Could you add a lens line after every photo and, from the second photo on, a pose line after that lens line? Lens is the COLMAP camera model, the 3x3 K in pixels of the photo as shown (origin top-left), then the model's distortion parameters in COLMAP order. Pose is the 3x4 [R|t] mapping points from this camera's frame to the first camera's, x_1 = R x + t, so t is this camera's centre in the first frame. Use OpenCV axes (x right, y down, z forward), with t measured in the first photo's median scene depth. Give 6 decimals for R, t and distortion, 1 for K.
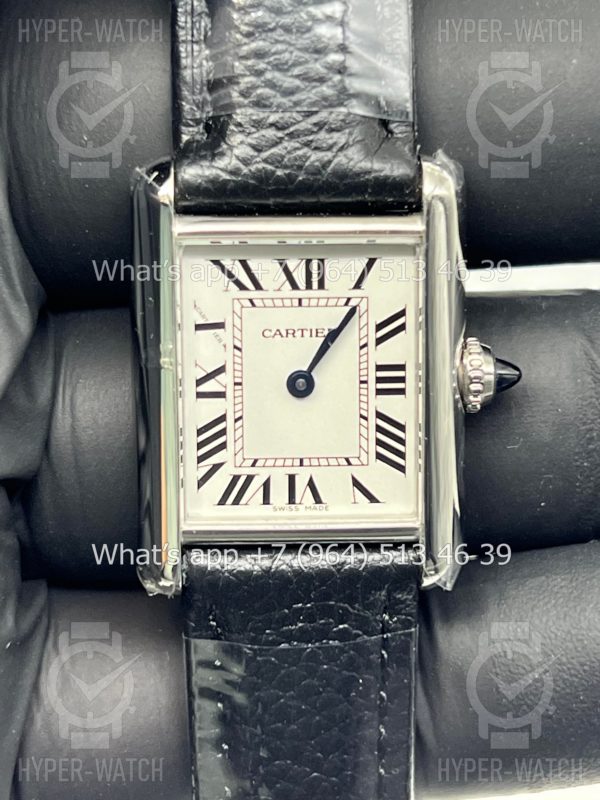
lens RADIAL K [[1793.9, 0, 302.4], [0, 1793.9, 415.4], [0, 0, 1]] dist [0.059319, 0.000000]
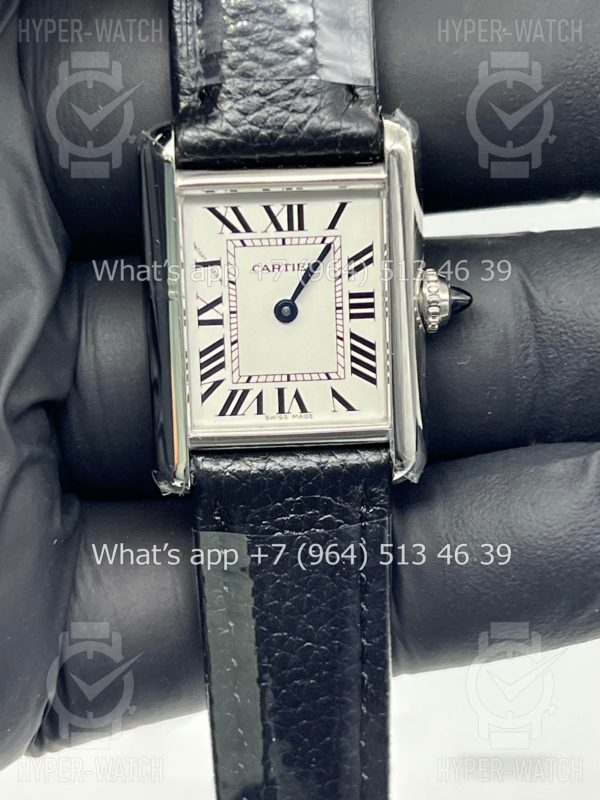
lens RADIAL K [[1793.9, 0, 299.5], [0, 1793.9, 435.7], [0, 0, 1]] dist [0.059319, 0.000000]
pose [[0.999579, -0.028065, 0.007297, -0.002983], [0.027930, 0.999448, 0.017977, 0.043669], [-0.007798, -0.017765, 0.999812, -0.186906]]
